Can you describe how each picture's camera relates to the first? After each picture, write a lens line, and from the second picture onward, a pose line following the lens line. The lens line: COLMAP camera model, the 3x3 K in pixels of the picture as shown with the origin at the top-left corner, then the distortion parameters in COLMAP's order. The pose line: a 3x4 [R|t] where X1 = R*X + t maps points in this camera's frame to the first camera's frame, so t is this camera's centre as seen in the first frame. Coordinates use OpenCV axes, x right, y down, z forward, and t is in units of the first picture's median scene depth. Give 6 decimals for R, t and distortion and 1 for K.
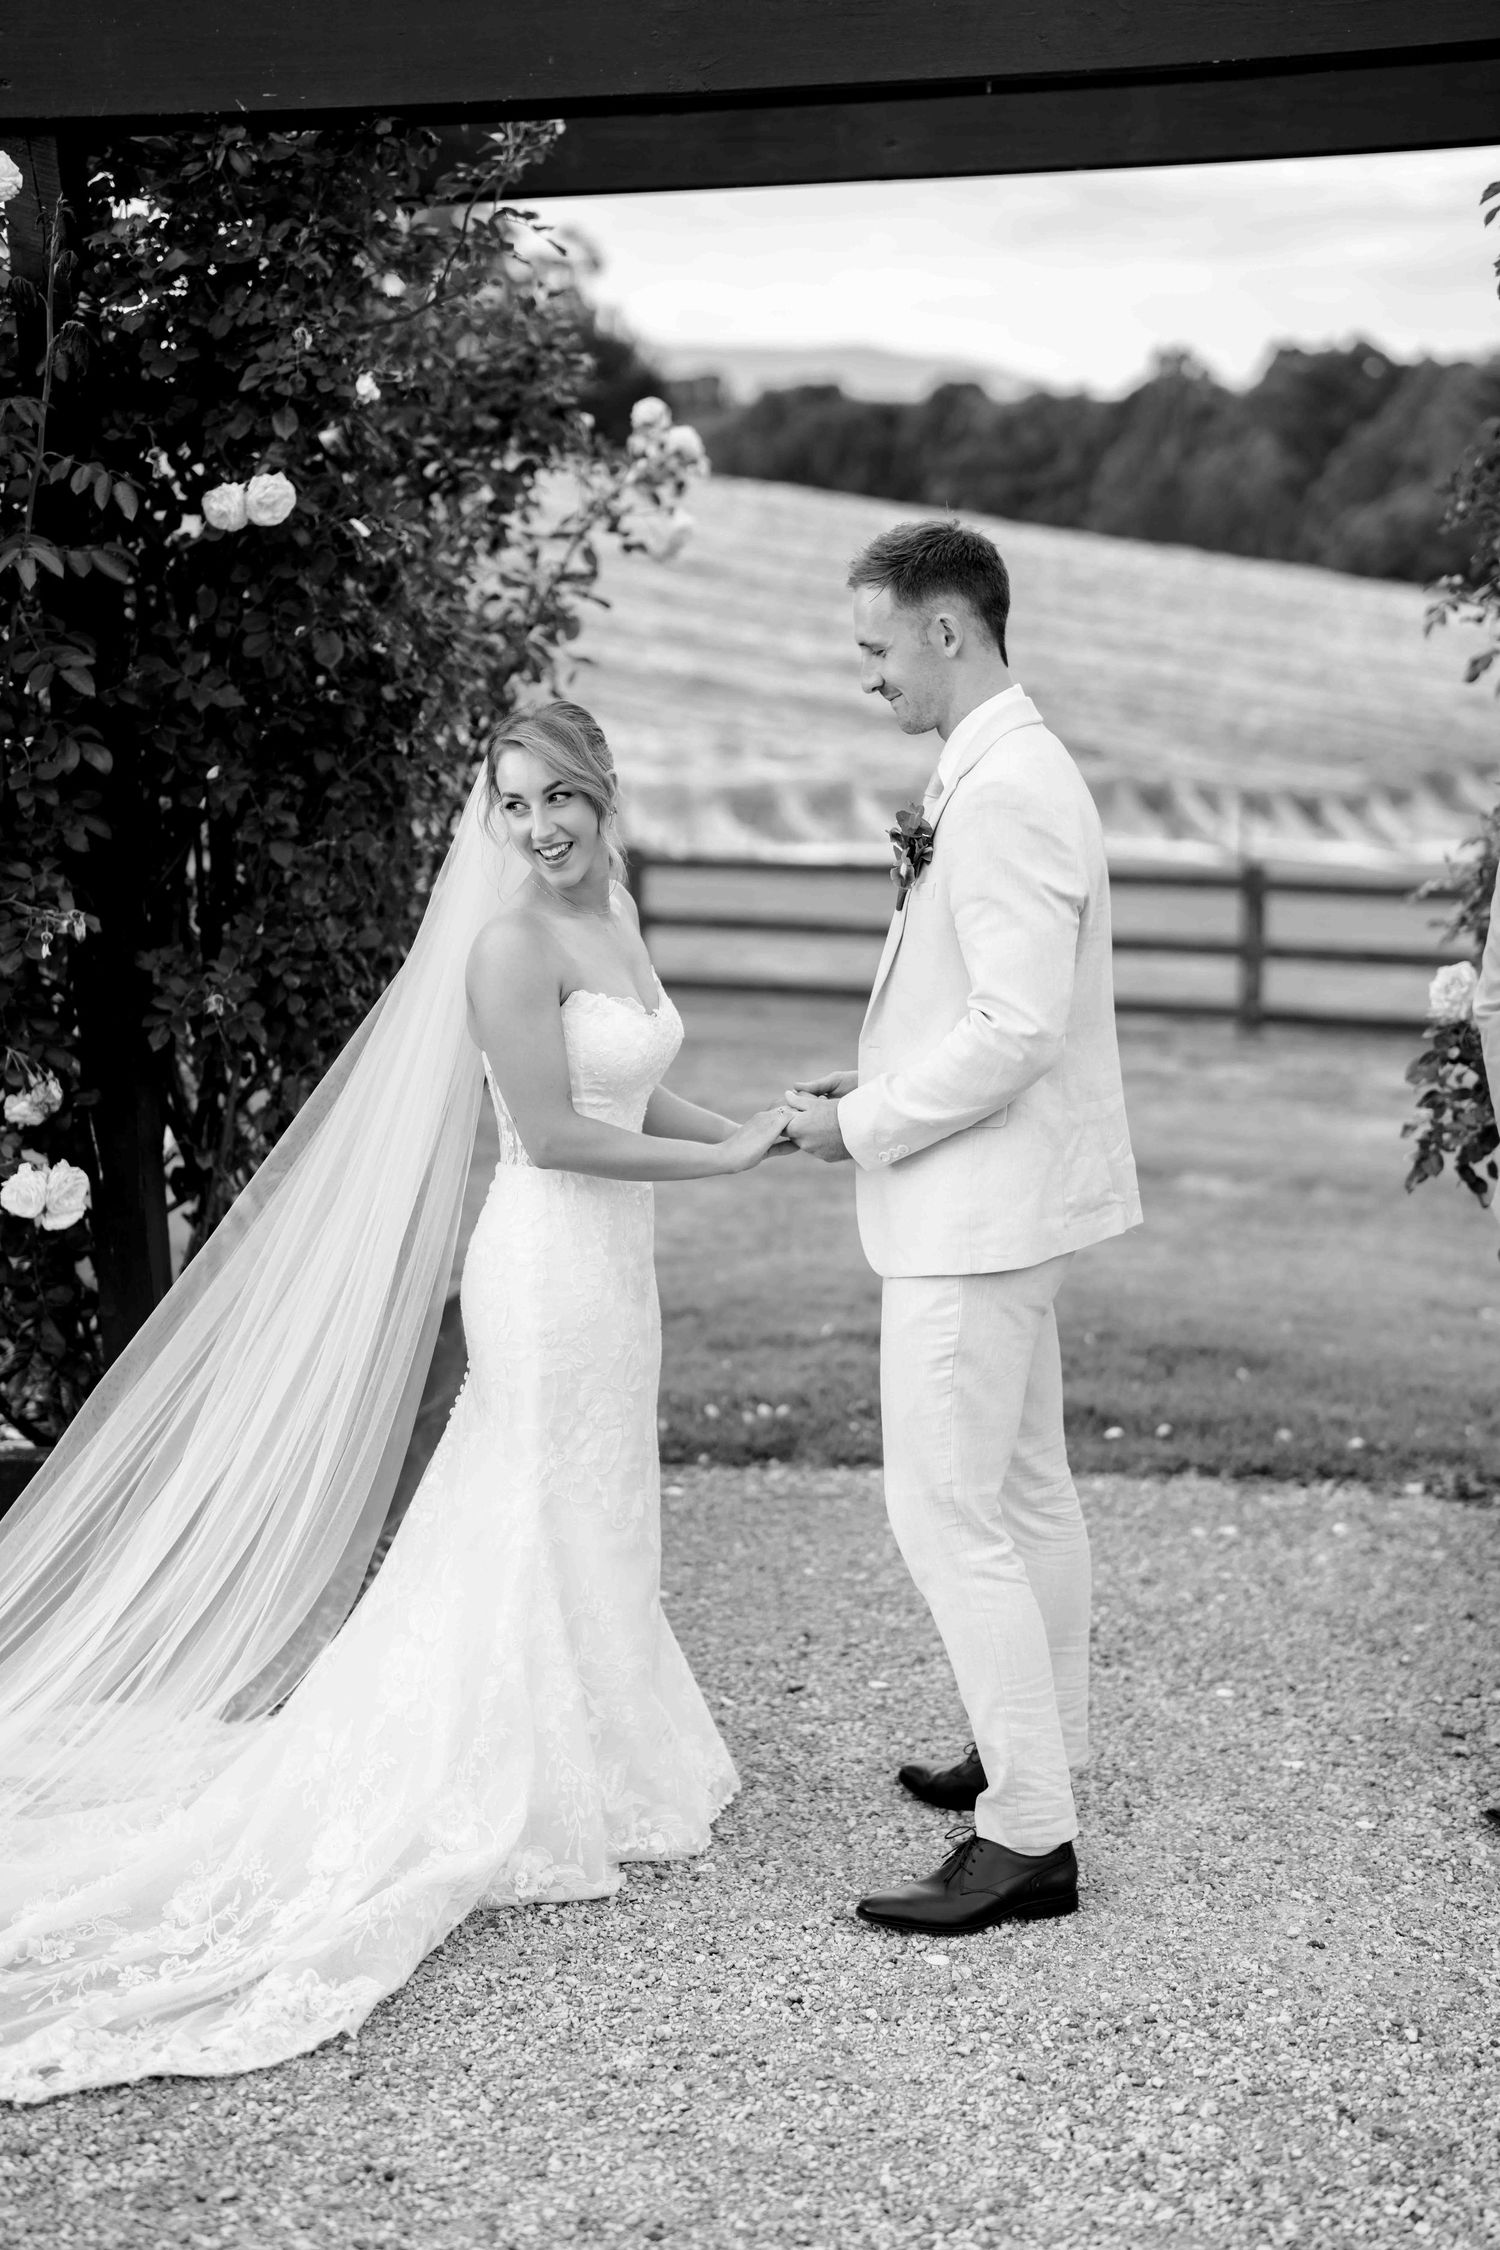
lens RADIAL K [[3138.4, 0, 733.6], [0, 3138.4, 1120.2], [0, 0, 1]] dist [-0.182720, 1.168477]
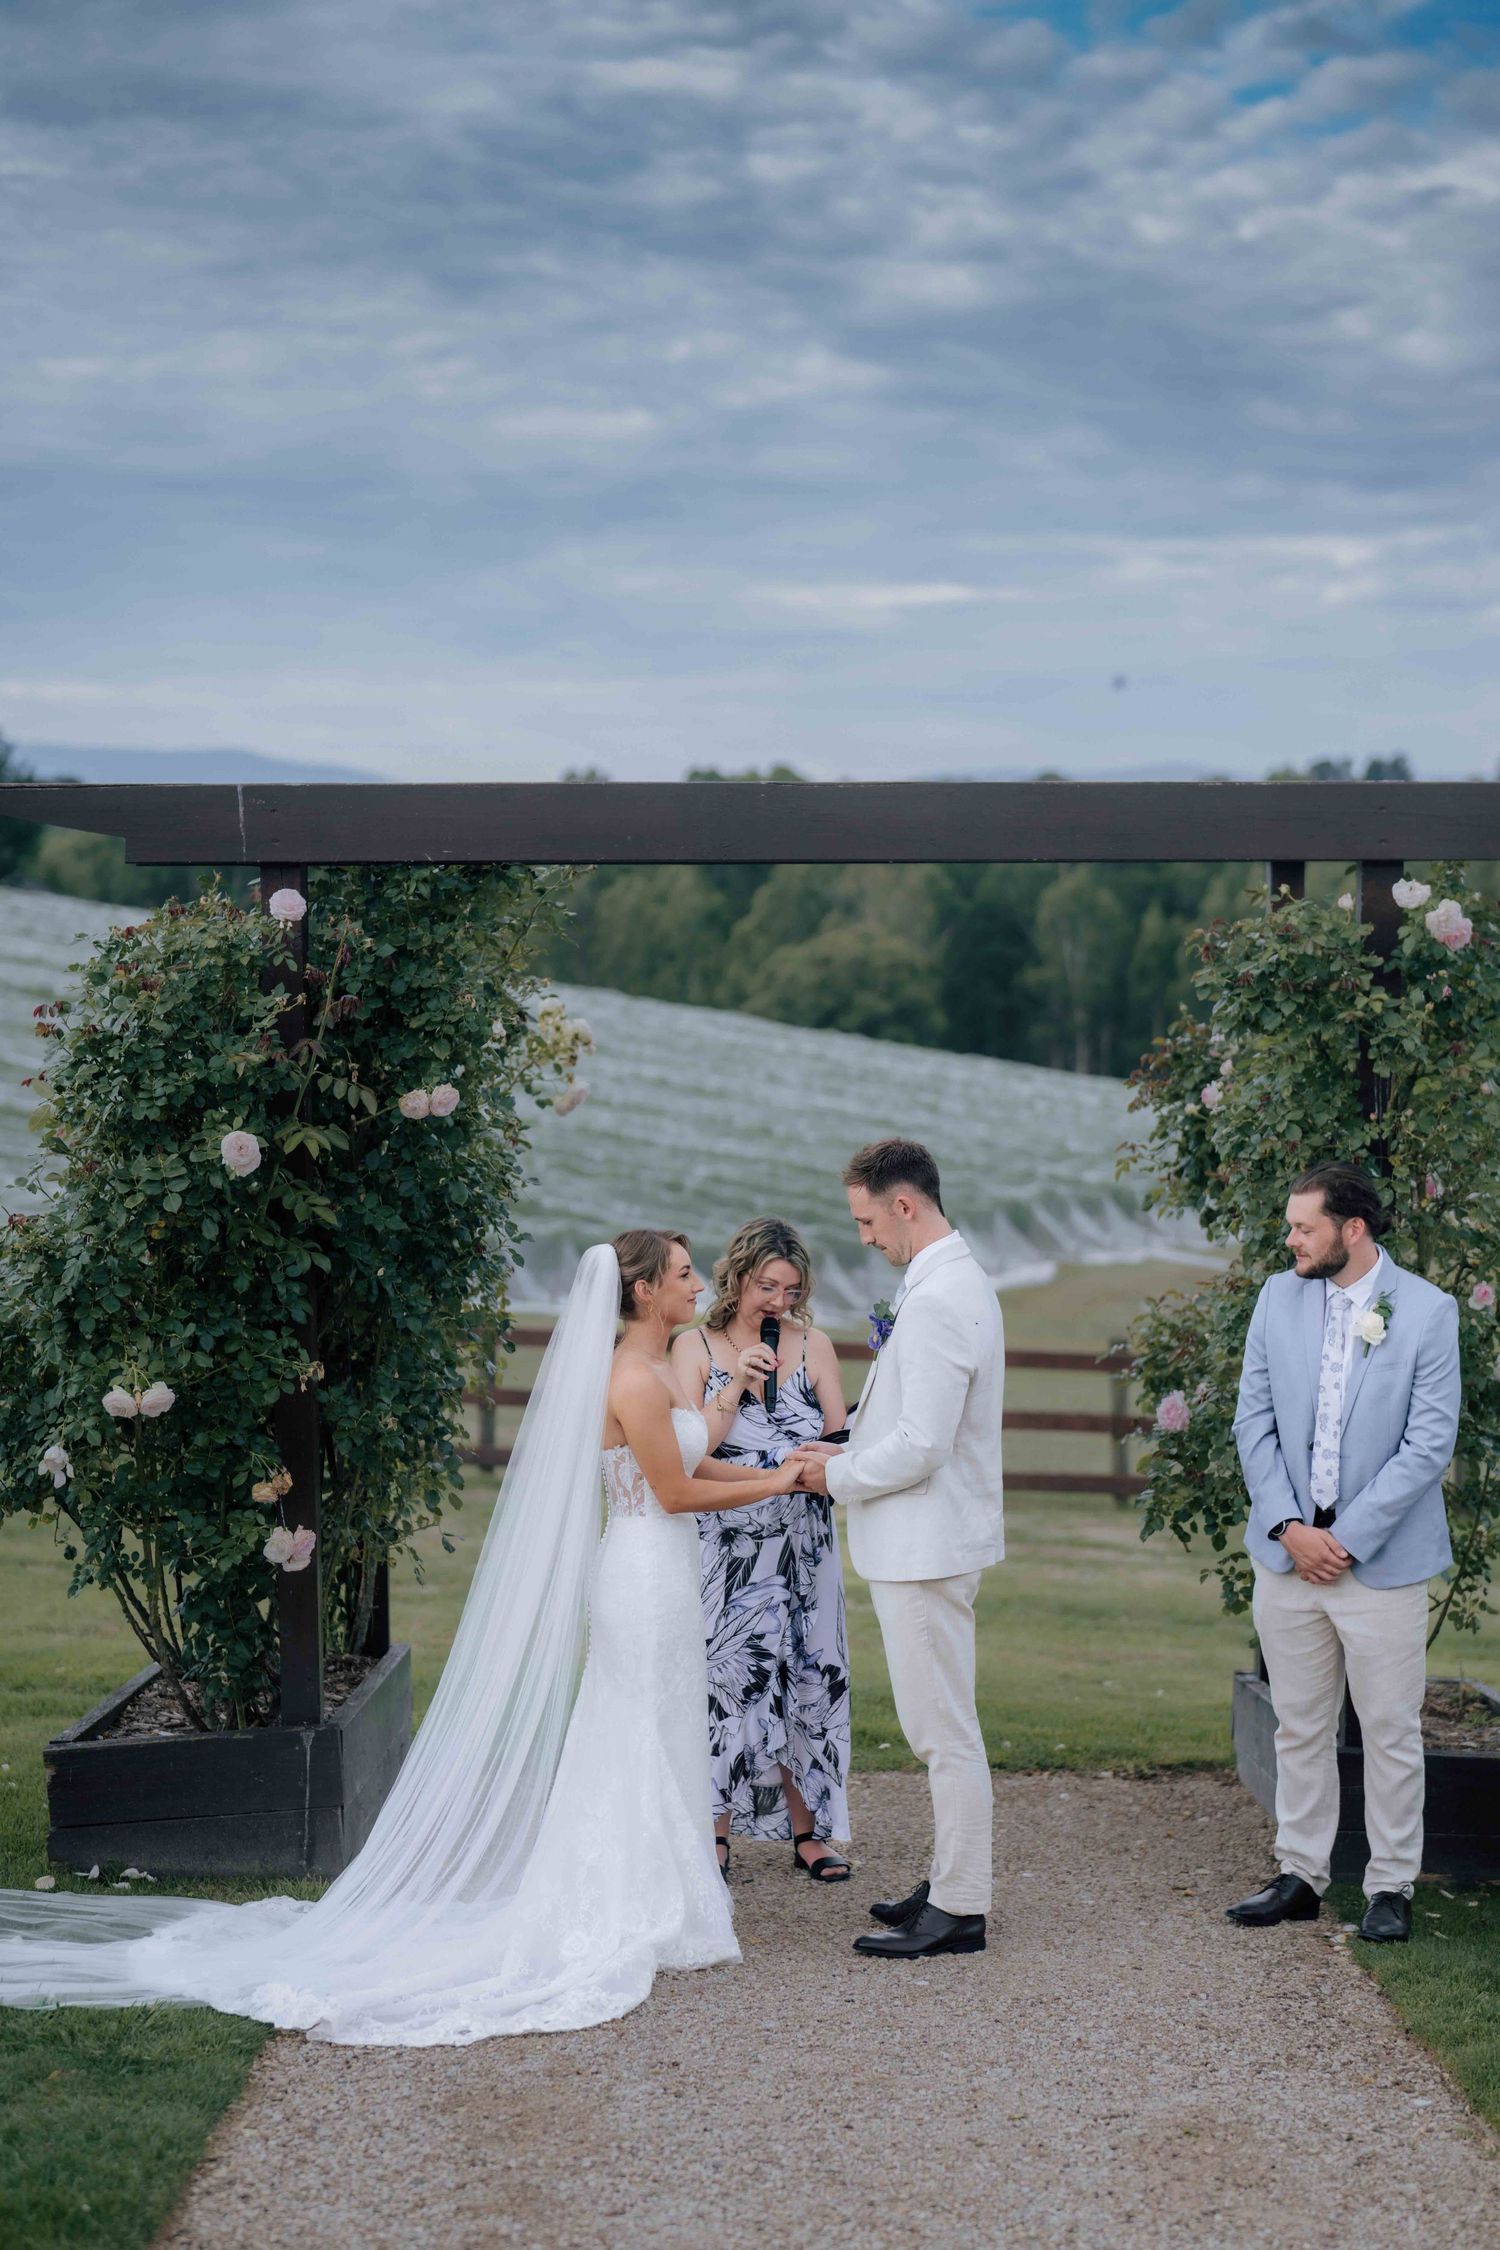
lens RADIAL K [[3493.2, 0, 723.1], [0, 3493.2, 1200.2], [0, 0, 1]] dist [-0.191784, 1.152024]
pose [[0.983919, 0.008986, 0.178390, -0.304531], [0.012065, 0.993109, -0.116573, 0.053889], [-0.178209, 0.116851, 0.977030, -0.691822]]
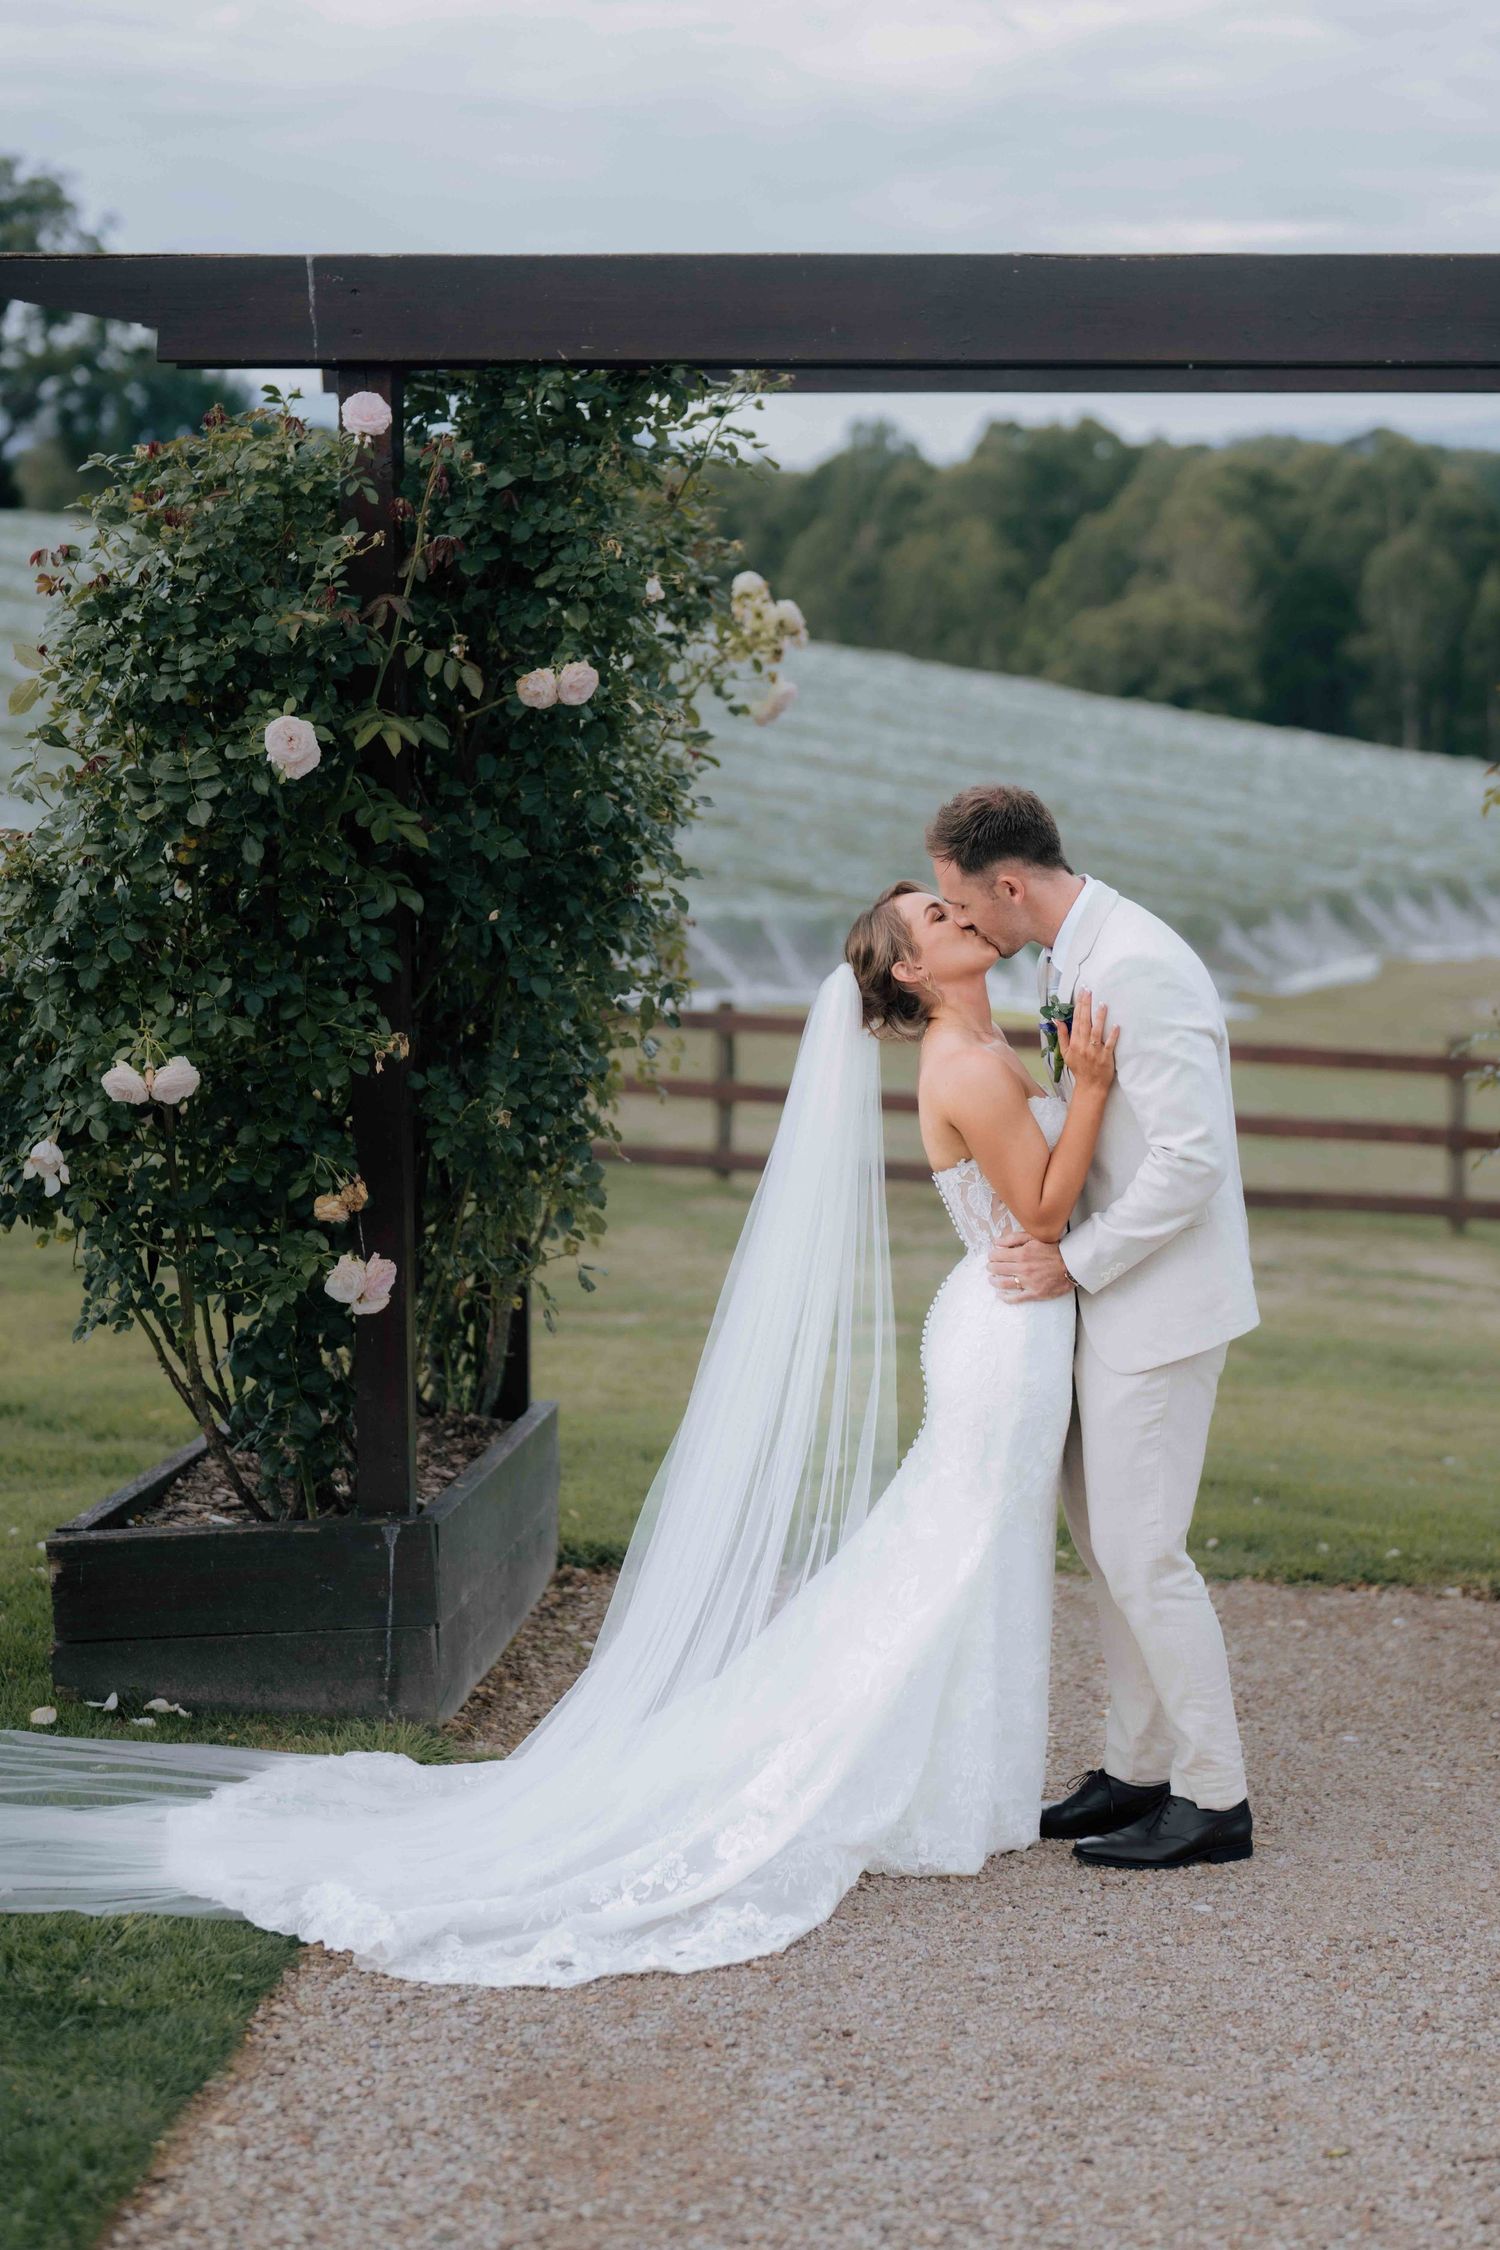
lens RADIAL K [[3769.0, 0, 747.8], [0, 3769.0, 1016.0], [0, 0, 1]] dist [-0.168798, 1.027013]
pose [[0.993901, 0.019520, 0.108536, -0.221867], [-0.010621, 0.996578, -0.081972, 0.036355], [-0.109765, 0.080320, 0.990707, -0.362914]]
